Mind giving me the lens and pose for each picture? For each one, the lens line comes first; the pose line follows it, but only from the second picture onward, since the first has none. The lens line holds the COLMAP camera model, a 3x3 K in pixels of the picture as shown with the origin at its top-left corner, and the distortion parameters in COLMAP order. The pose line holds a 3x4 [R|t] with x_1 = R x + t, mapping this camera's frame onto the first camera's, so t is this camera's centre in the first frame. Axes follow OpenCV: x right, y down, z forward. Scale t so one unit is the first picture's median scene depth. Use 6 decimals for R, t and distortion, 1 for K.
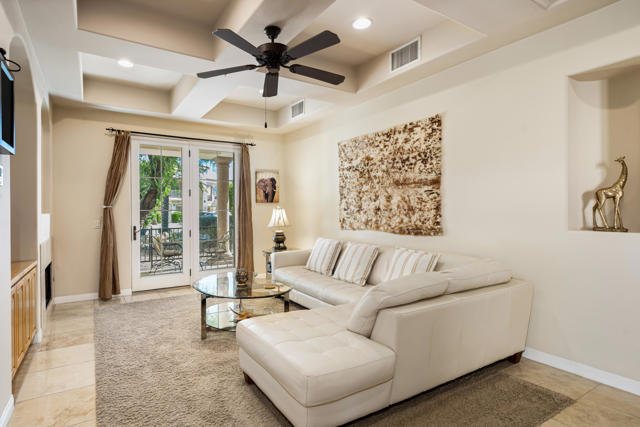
lens RADIAL K [[346.6, 0, 314.4], [0, 346.6, 211.4], [0, 0, 1]] dist [0.006276, -0.000730]
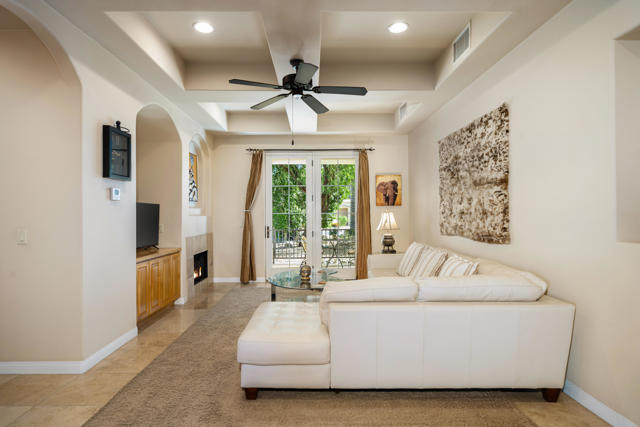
lens RADIAL K [[367.3, 0, 315.6], [0, 367.3, 212.0], [0, 0, 1]] dist [0.013494, 0.000781]
pose [[0.854784, 0.000126, -0.518984, 0.352132], [-0.002962, 0.999985, -0.004637, -0.002550], [0.518976, 0.005501, 0.854771, -0.021519]]
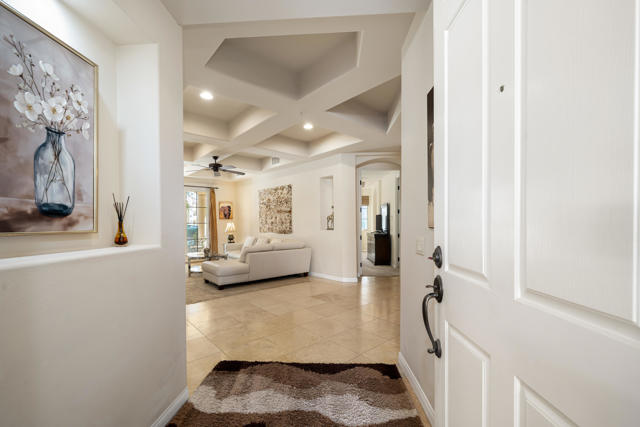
lens RADIAL K [[264.6, 0, 322.8], [0, 264.6, 228.0], [0, 0, 1]] dist [0.000672, -0.000072]
pose [[0.988160, -0.002966, 0.153396, 0.241857], [0.000593, 0.999879, 0.015514, 0.001422], [-0.153423, -0.015240, 0.988043, -0.732504]]
